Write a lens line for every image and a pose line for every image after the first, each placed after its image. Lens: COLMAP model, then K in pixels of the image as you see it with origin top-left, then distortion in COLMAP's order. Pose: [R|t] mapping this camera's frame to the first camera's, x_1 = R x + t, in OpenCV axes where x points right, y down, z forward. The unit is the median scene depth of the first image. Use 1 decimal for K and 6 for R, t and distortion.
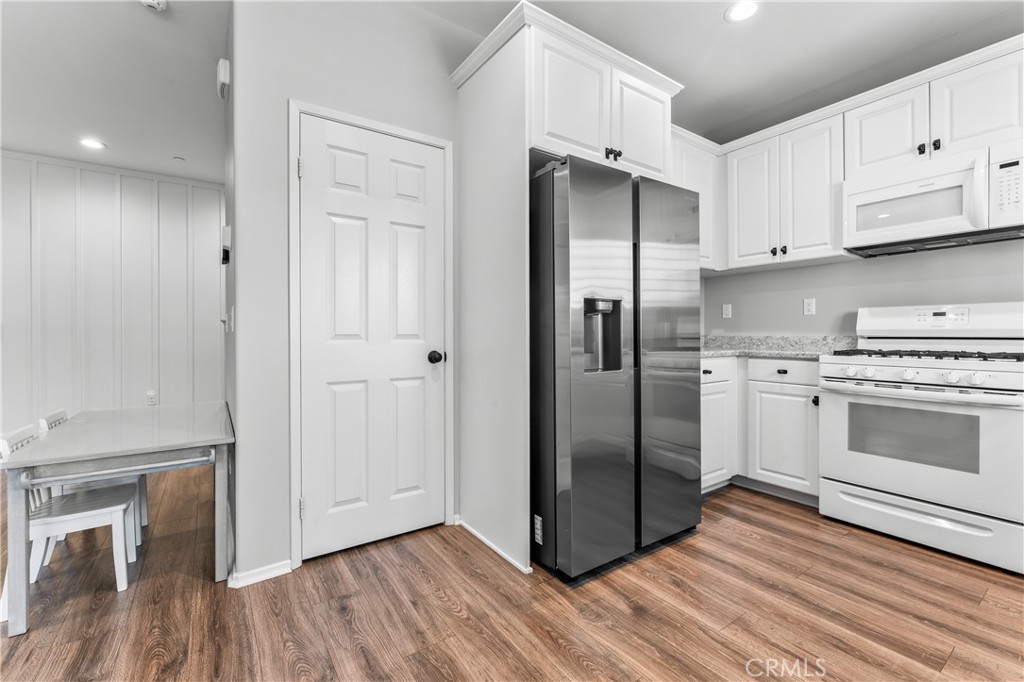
lens RADIAL K [[437.1, 0, 513.3], [0, 437.1, 336.7], [0, 0, 1]] dist [-0.001326, 0.000395]
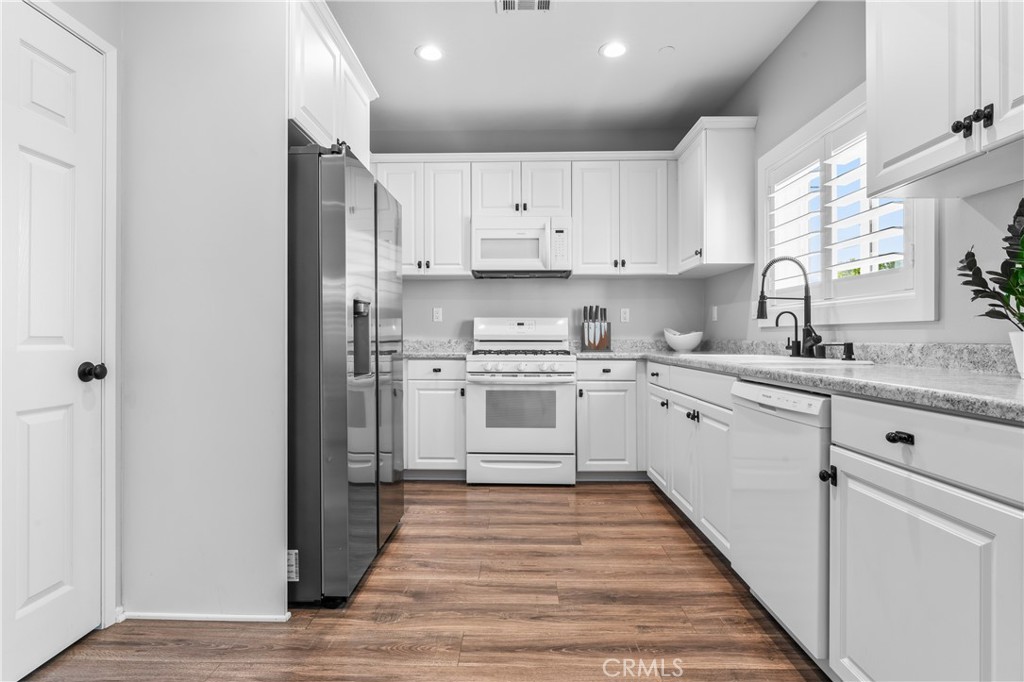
lens RADIAL K [[507.6, 0, 509.6], [0, 507.6, 339.0], [0, 0, 1]] dist [0.001609, 0.000284]
pose [[0.585728, 0.000818, 0.810508, -0.452153], [0.002647, 0.999992, -0.002922, 0.002052], [-0.810504, 0.003857, 0.585721, 0.065025]]
